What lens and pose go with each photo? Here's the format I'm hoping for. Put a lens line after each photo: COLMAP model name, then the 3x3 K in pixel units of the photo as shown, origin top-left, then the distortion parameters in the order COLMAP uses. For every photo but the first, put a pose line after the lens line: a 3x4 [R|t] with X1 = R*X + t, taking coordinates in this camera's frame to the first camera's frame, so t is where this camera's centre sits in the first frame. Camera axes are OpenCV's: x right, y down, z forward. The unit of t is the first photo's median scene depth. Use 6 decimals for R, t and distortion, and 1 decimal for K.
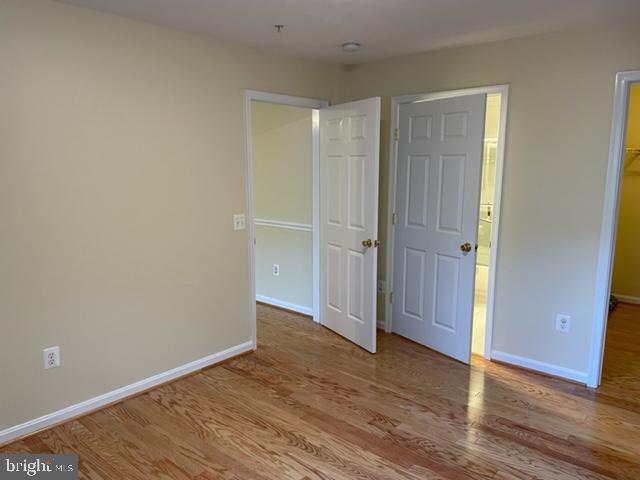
lens RADIAL K [[483.5, 0, 321.1], [0, 483.5, 240.8], [0, 0, 1]] dist [0.086265, -0.100428]
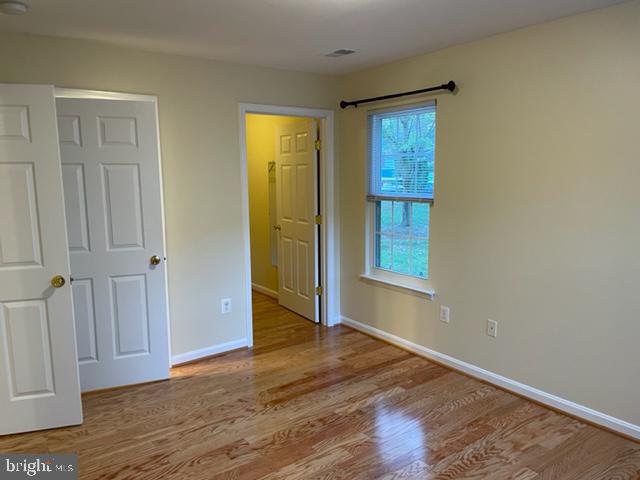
lens RADIAL K [[483.5, 0, 316.6], [0, 483.5, 240.1], [0, 0, 1]] dist [0.086265, -0.100428]
pose [[0.222689, -0.145356, 0.963992, -0.573559], [0.163154, 0.980433, 0.110145, -0.083022], [-0.961140, 0.132751, 0.242047, 0.480649]]
